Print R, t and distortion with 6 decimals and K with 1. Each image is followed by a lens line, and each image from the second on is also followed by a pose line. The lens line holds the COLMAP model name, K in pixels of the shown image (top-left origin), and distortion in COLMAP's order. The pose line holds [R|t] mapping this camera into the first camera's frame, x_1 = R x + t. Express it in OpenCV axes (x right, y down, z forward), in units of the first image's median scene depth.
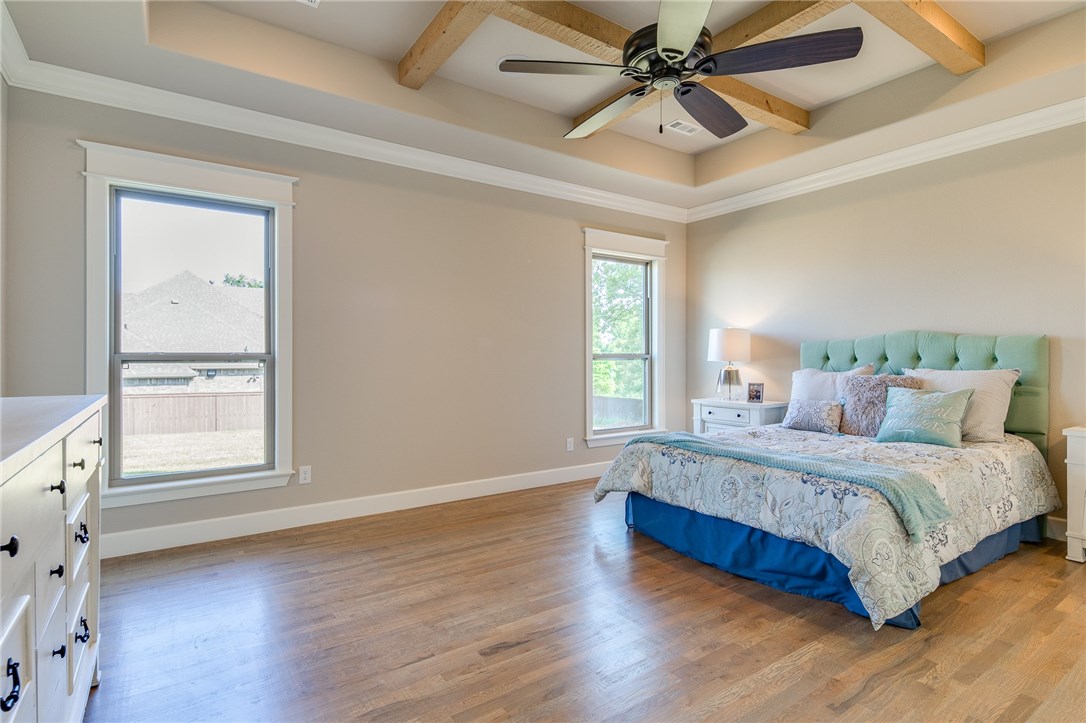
lens RADIAL K [[542.5, 0, 543.0], [0, 542.5, 361.5], [0, 0, 1]] dist [0.001476, -0.000017]
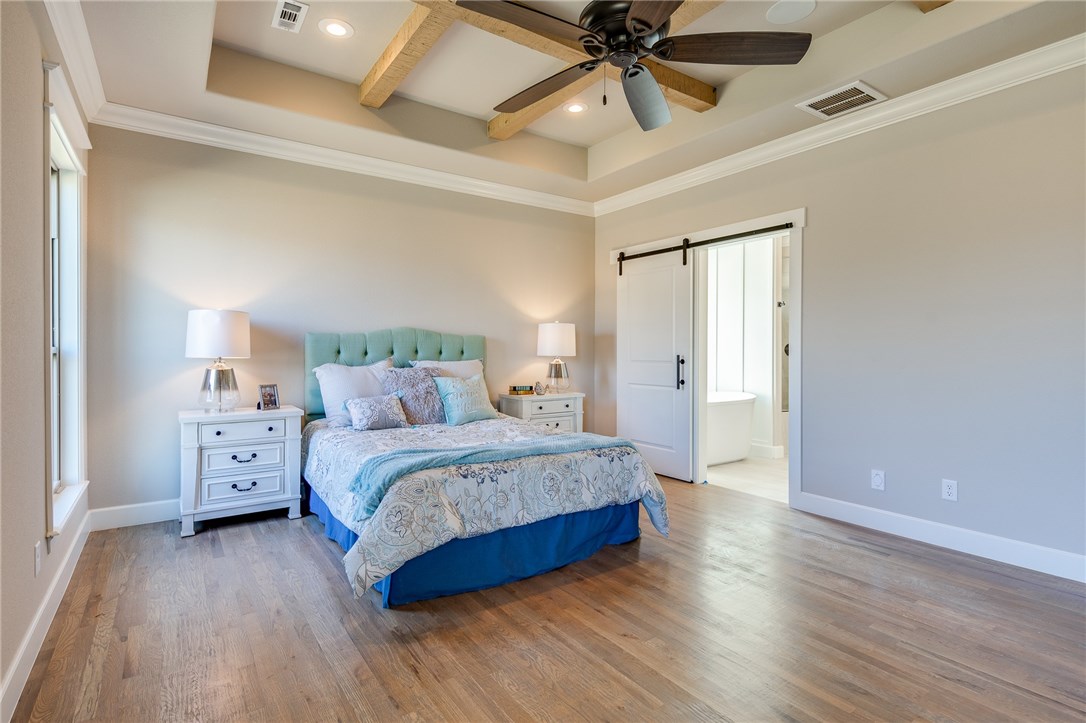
lens RADIAL K [[533.7, 0, 543.0], [0, 533.7, 354.5], [0, 0, 1]] dist [0.006417, -0.000091]
pose [[-0.005164, -0.008602, 0.999950, -0.519403], [0.009347, 0.999919, 0.008650, -0.008906], [-0.999943, 0.009391, -0.005083, 0.852878]]
